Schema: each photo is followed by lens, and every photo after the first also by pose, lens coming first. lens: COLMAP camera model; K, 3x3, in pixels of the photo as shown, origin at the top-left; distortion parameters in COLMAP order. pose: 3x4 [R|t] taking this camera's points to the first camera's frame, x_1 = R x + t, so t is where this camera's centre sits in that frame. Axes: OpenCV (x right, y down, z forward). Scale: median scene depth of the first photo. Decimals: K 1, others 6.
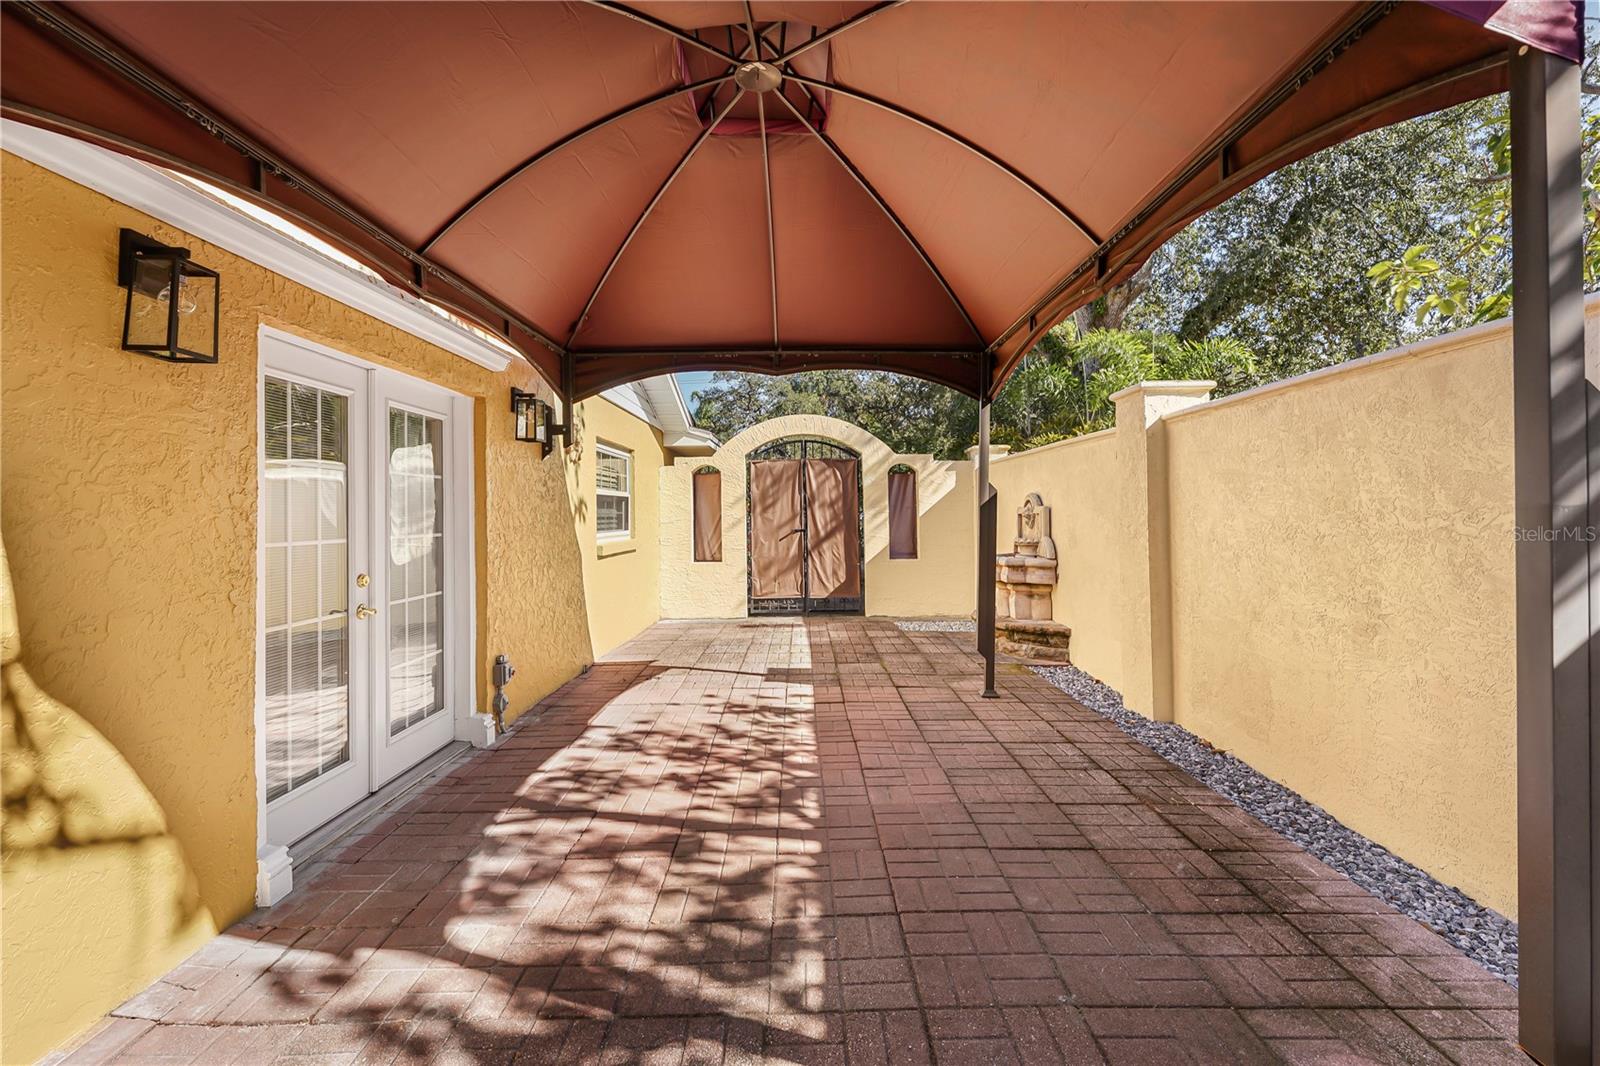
lens RADIAL K [[665.2, 0, 801.2], [0, 665.2, 521.2], [0, 0, 1]] dist [0.000565, 0.000044]
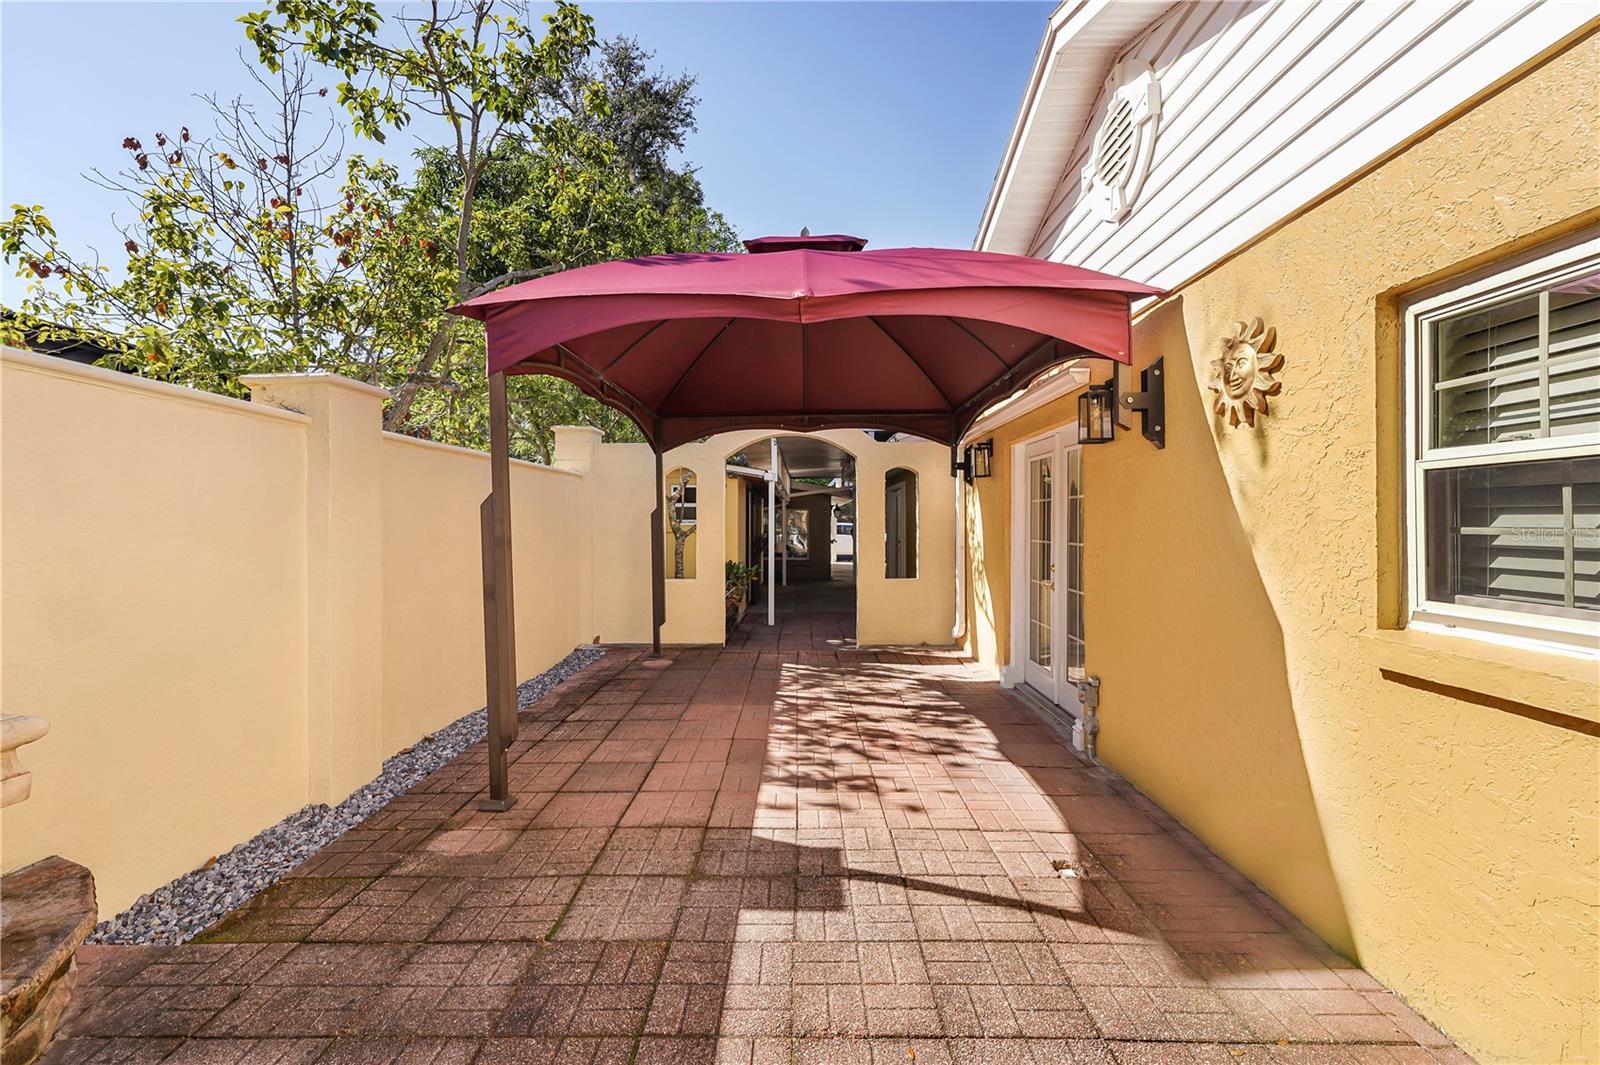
lens RADIAL K [[645.2, 0, 798.7], [0, 645.2, 527.9], [0, 0, 1]] dist [-0.000013, 0.000001]
pose [[-0.999873, 0.012102, 0.010347, -0.044644], [0.012225, 0.999854, 0.011962, -0.030345], [-0.010200, 0.012087, -0.999875, 2.099639]]
